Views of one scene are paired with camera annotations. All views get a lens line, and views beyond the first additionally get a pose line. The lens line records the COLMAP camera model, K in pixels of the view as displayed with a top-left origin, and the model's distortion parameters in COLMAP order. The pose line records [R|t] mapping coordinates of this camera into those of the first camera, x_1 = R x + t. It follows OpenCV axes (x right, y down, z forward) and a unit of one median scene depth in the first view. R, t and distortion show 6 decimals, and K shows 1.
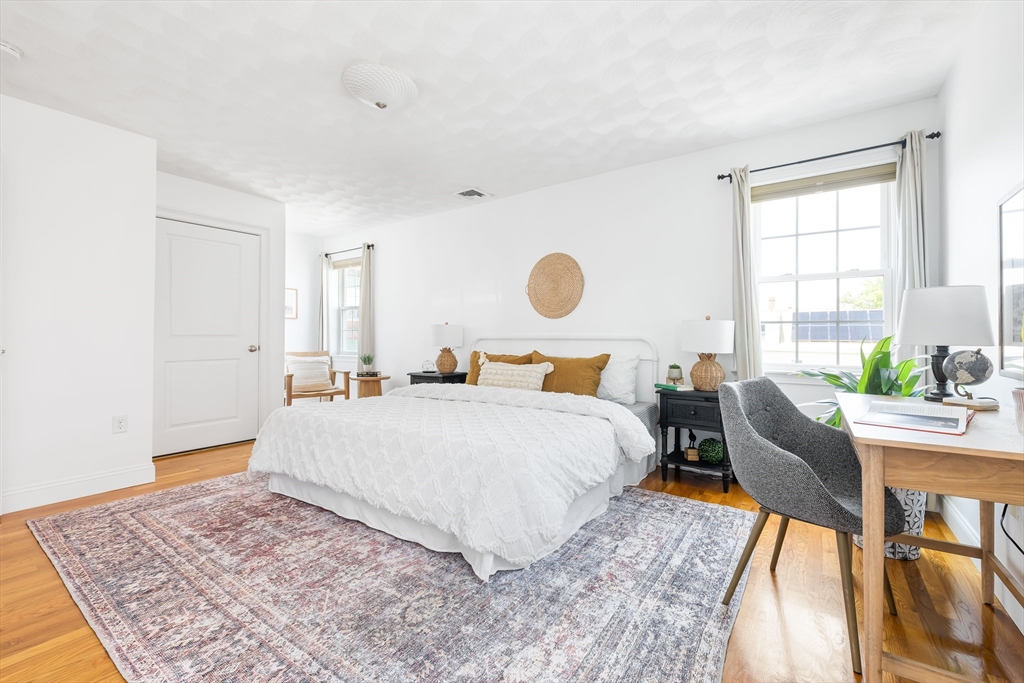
lens RADIAL K [[440.3, 0, 512.8], [0, 440.3, 336.9], [0, 0, 1]] dist [-0.000842, -0.000481]
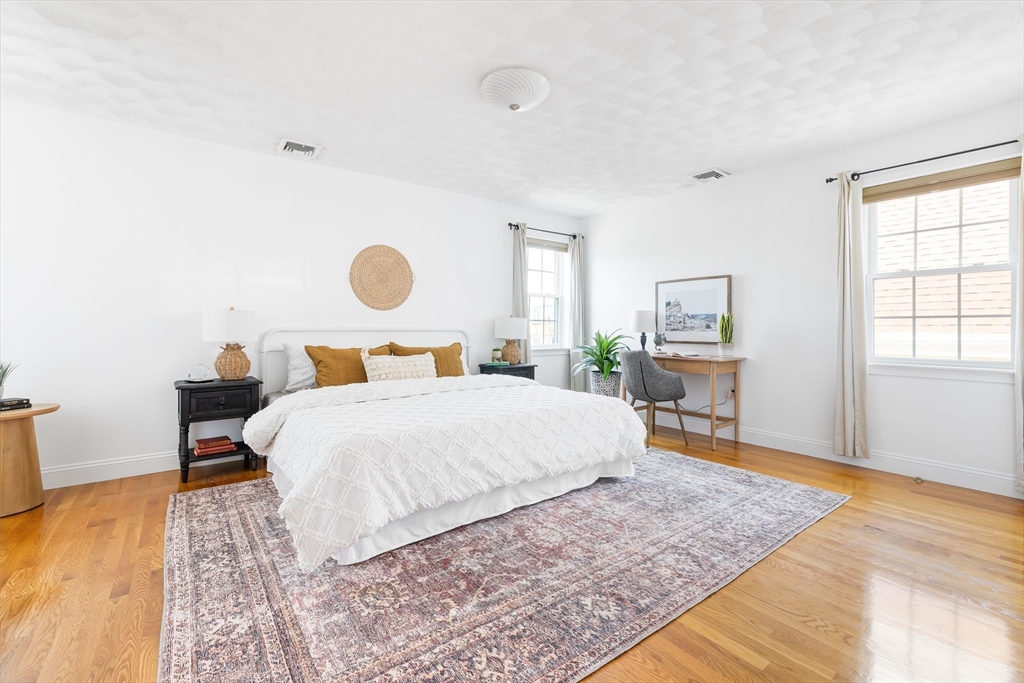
lens RADIAL K [[449.2, 0, 512.9], [0, 449.2, 332.6], [0, 0, 1]] dist [0.001671, 0.000575]
pose [[0.294083, -0.008658, 0.955741, -1.438158], [-0.003811, 0.999940, 0.010231, -0.003996], [-0.955772, -0.006651, 0.294033, 0.743263]]
